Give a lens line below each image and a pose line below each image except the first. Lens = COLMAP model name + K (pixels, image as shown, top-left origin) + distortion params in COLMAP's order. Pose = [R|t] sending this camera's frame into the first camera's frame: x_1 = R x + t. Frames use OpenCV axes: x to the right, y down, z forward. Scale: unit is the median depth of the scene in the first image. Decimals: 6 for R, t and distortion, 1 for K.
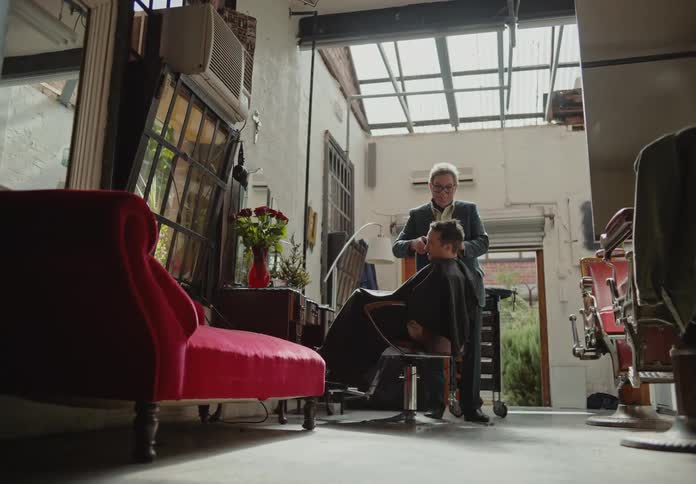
lens RADIAL K [[671.0, 0, 352.7], [0, 671.0, 238.4], [0, 0, 1]] dist [-0.030409, 0.000000]
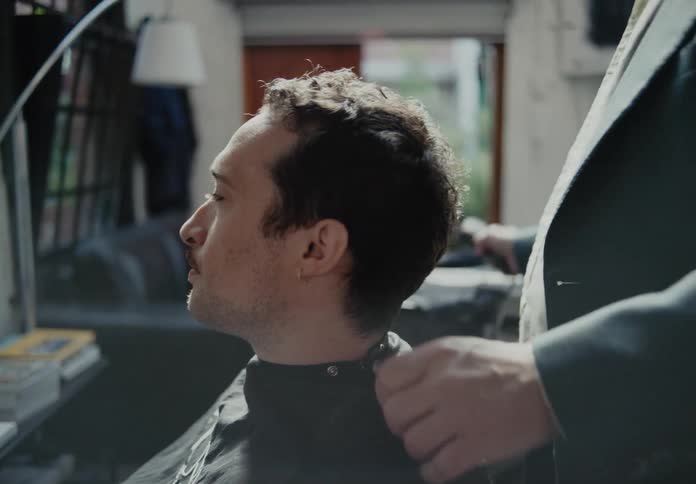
lens RADIAL K [[671.0, 0, 347.7], [0, 671.0, 245.8], [0, 0, 1]] dist [-0.030409, 0.000000]
pose [[0.988188, -0.038347, 0.148373, 0.114666], [-0.017993, 0.932456, 0.360836, -0.033413], [-0.152188, -0.359243, 0.920751, 0.745702]]
